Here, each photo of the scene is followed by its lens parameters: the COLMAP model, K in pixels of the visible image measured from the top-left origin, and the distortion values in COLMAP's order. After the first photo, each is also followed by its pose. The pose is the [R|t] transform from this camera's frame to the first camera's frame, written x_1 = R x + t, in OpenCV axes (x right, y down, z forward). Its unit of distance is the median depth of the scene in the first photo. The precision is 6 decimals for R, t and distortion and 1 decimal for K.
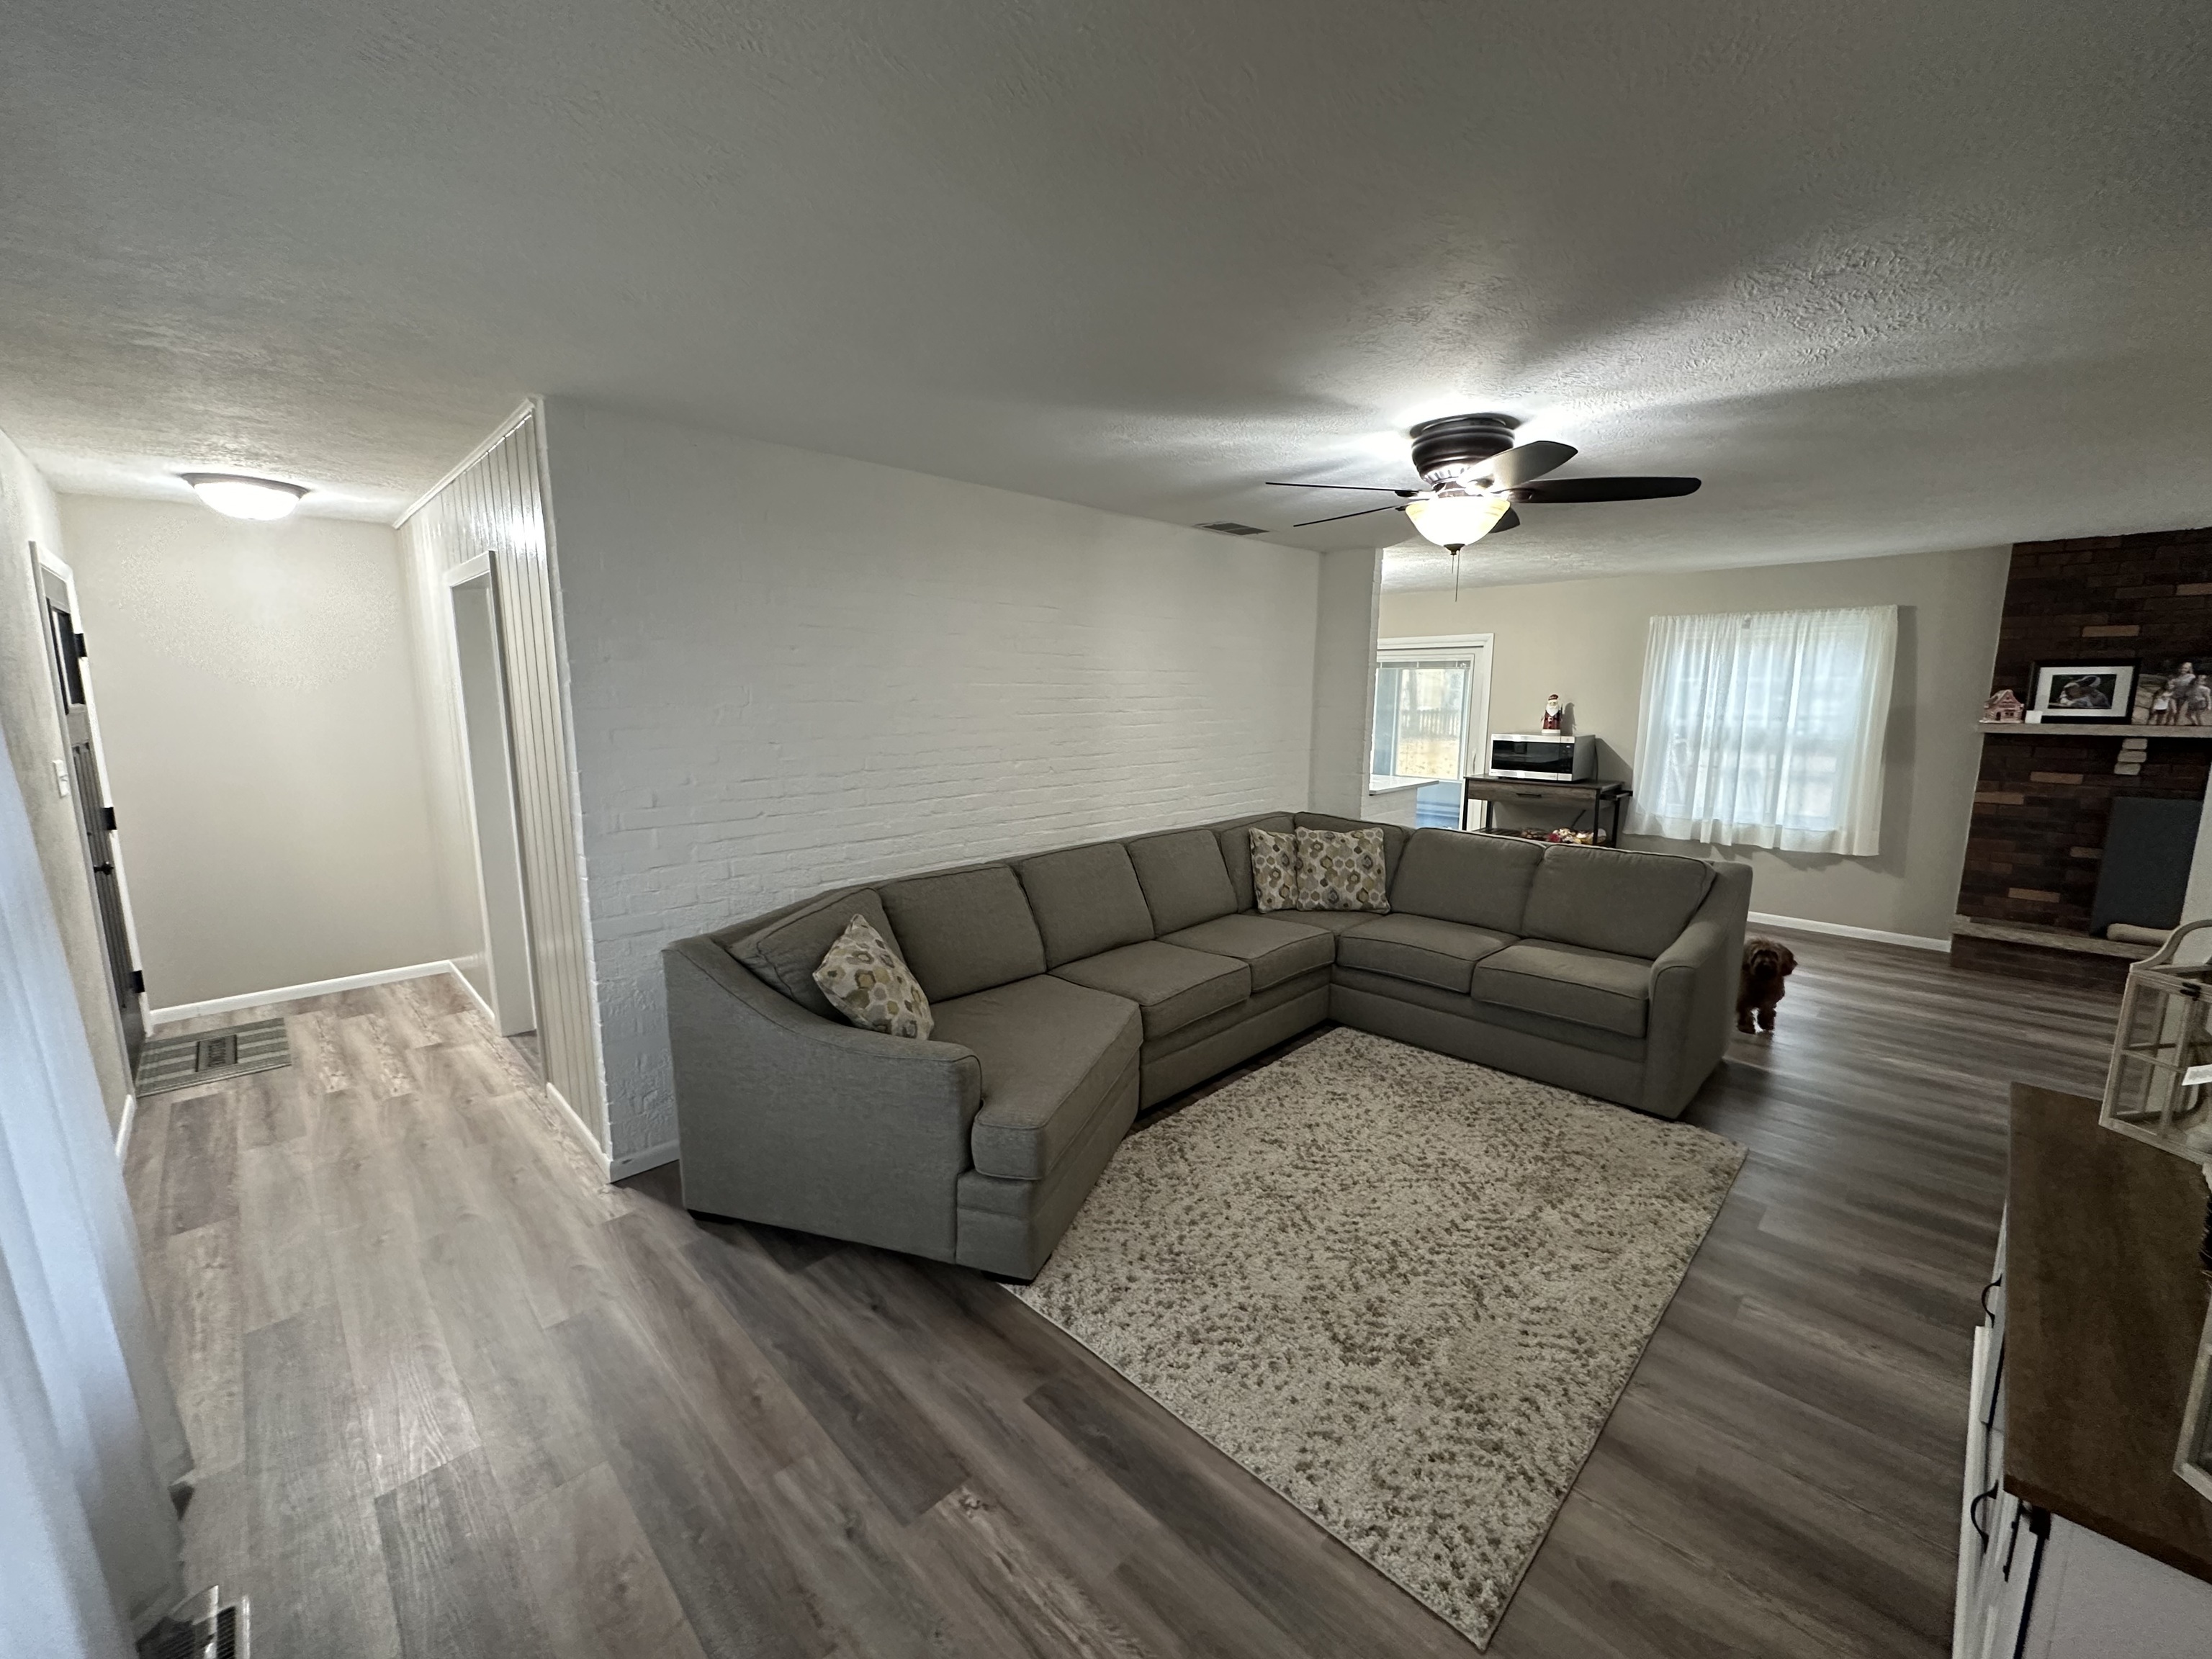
lens RADIAL K [[872.2, 0, 1106.0], [0, 872.2, 829.5], [0, 0, 1]] dist [-0.002602, 0.000147]
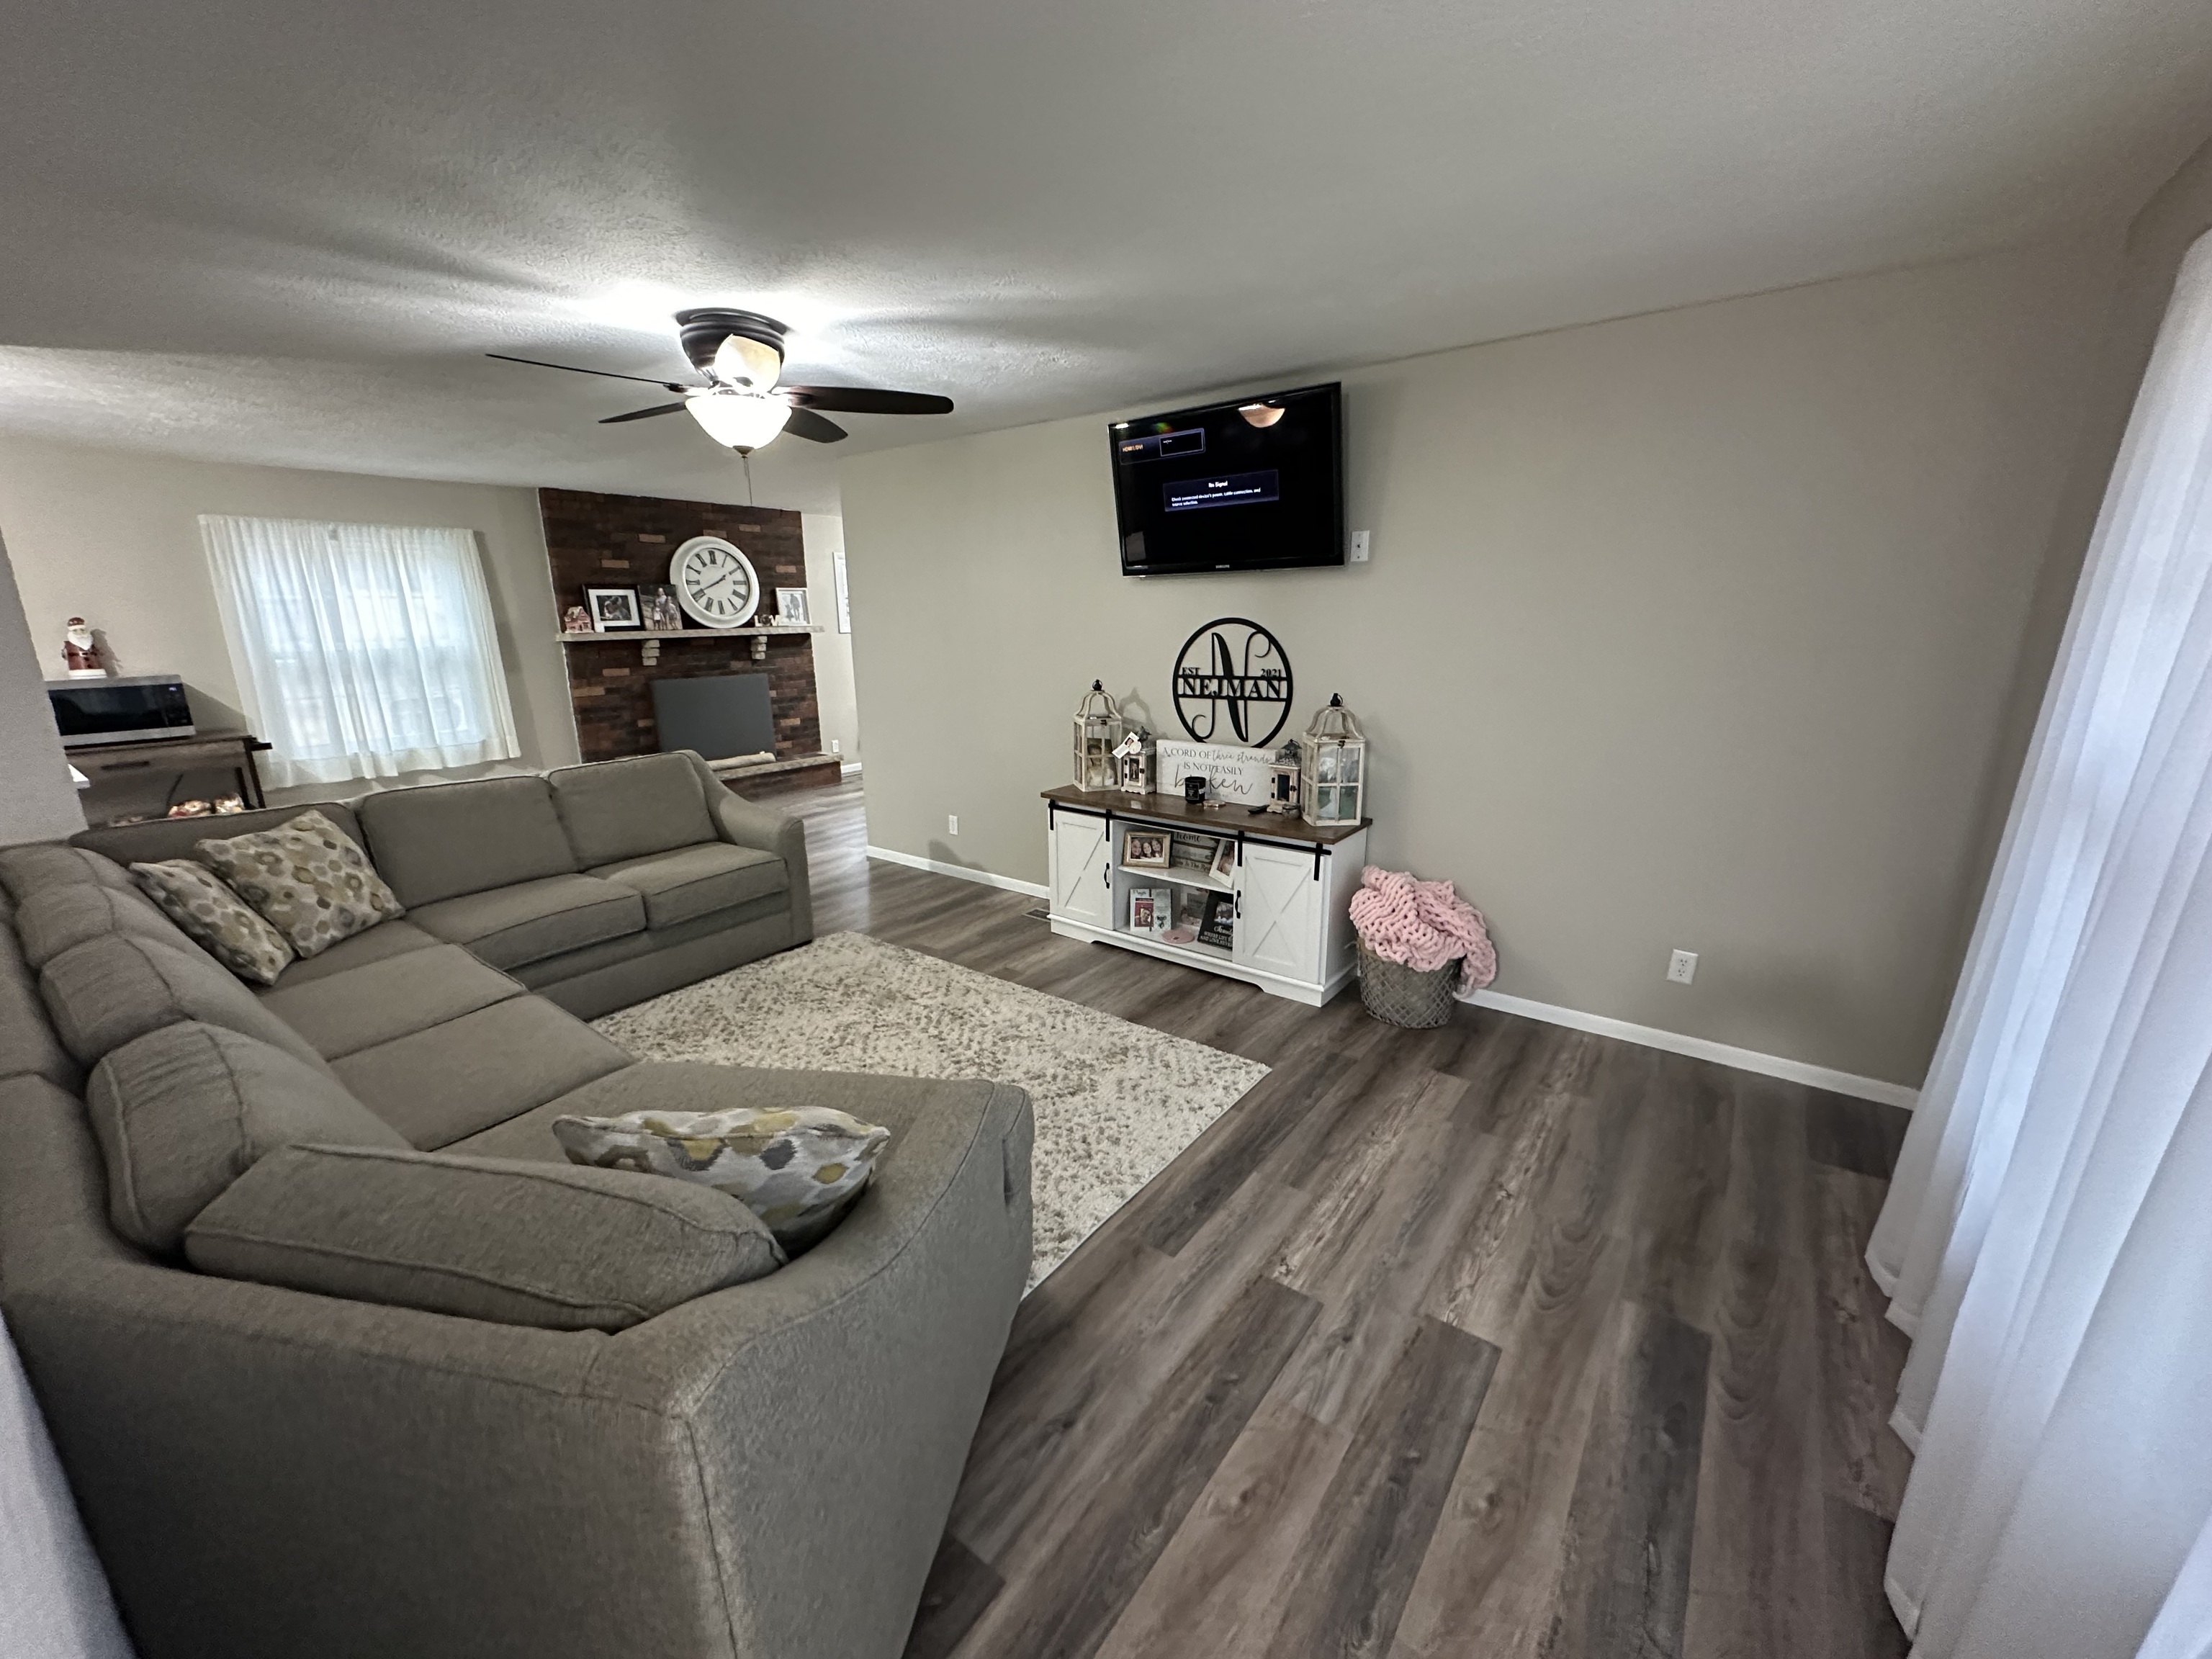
lens RADIAL K [[878.1, 0, 1102.2], [0, 878.1, 828.8], [0, 0, 1]] dist [-0.002700, 0.000177]
pose [[-0.137935, -0.240731, 0.960741, -0.422053], [0.167088, 0.950454, 0.262143, -0.062967], [-0.976246, 0.196687, -0.090878, 0.456142]]
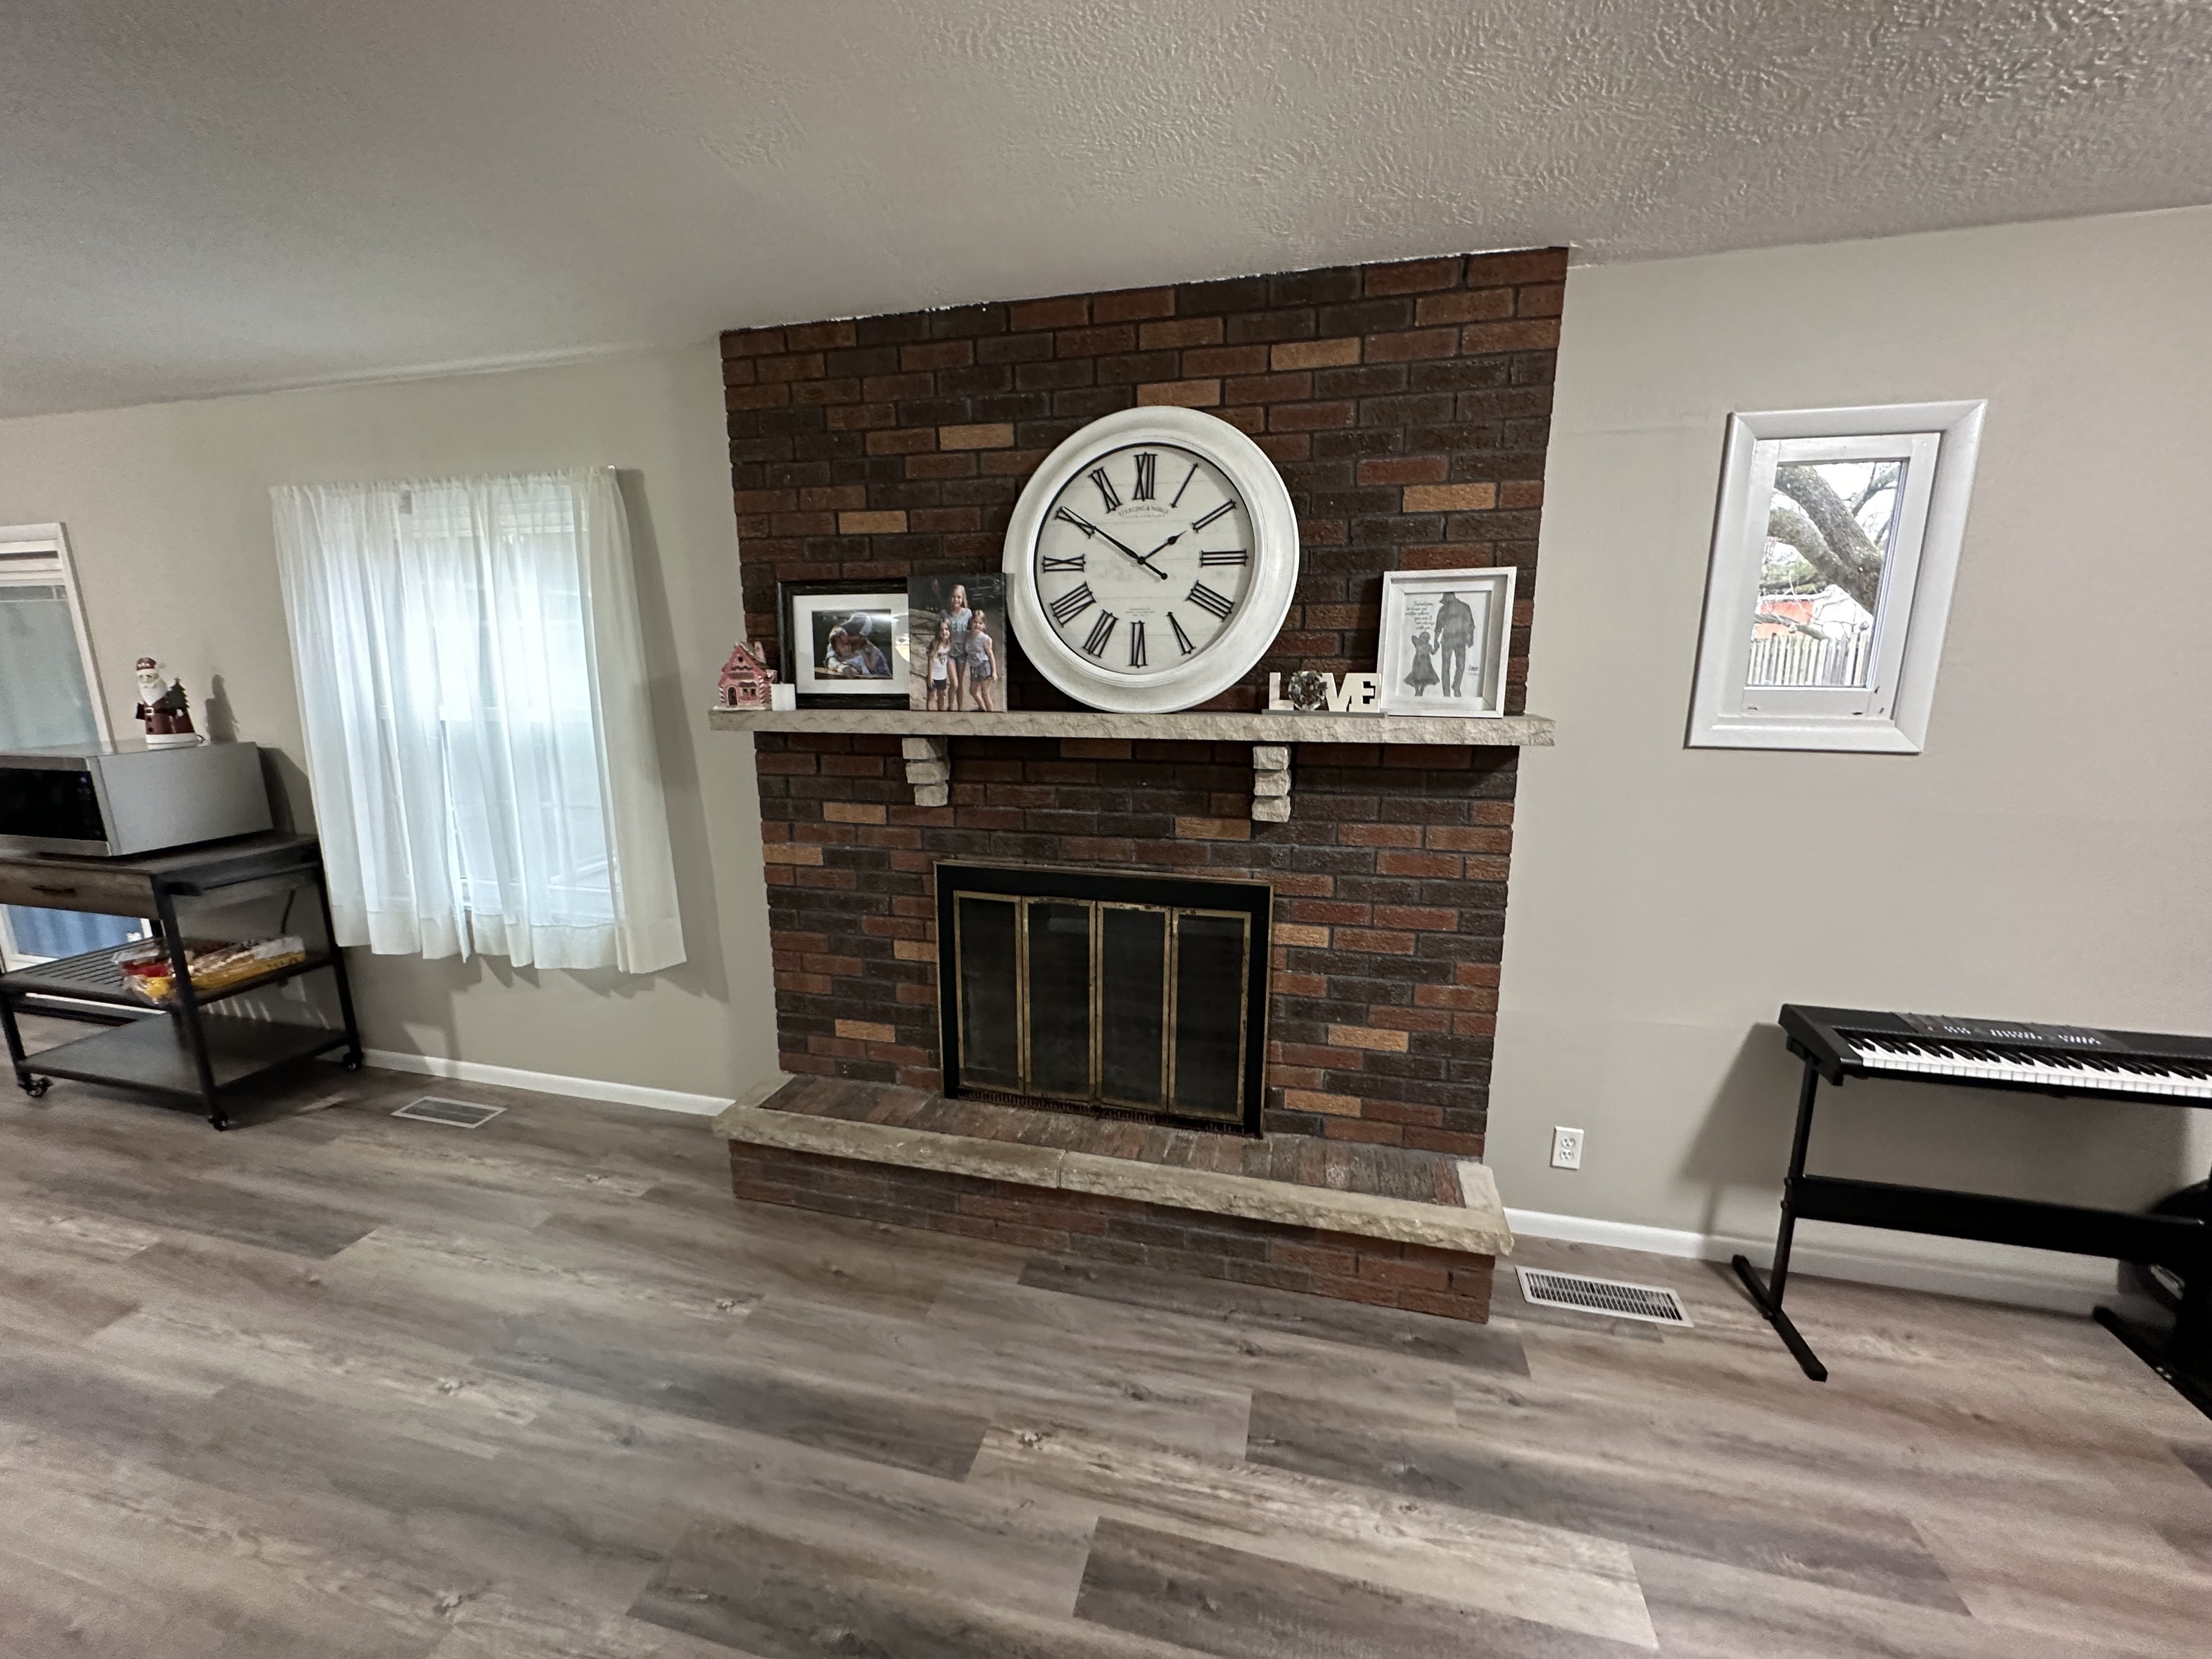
lens RADIAL K [[878.1, 0, 1102.2], [0, 878.1, 828.8], [0, 0, 1]] dist [-0.002700, 0.000177]
pose [[0.859123, -0.109541, 0.499909, 1.018230], [0.086392, 0.993848, 0.069304, -0.078325], [-0.504425, -0.016353, 0.863301, 0.505475]]
